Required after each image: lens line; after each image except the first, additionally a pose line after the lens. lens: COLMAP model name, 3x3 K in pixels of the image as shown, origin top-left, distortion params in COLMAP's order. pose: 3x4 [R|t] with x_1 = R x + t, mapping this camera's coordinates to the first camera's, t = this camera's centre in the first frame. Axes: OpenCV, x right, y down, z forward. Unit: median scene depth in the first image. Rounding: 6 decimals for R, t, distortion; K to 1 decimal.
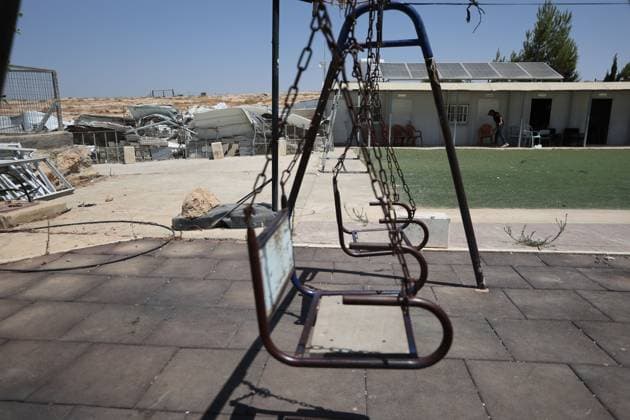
lens RADIAL K [[378.7, 0, 315.0], [0, 378.7, 210.0], [0, 0, 1]] dist [0.000002, 0.029677]
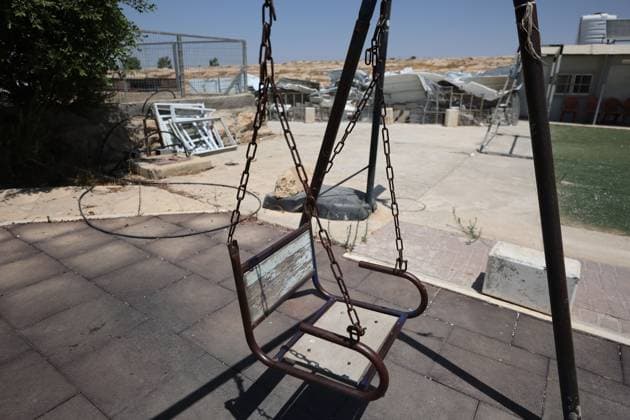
lens RADIAL K [[365.0, 0, 312.4], [0, 365.0, 209.9], [0, 0, 1]] dist [-0.001933, 0.000919]
pose [[0.896078, 0.170272, -0.409942, 0.062537], [-0.130423, 0.983735, 0.123513, -0.033752], [0.424305, -0.057211, 0.903710, 0.091437]]
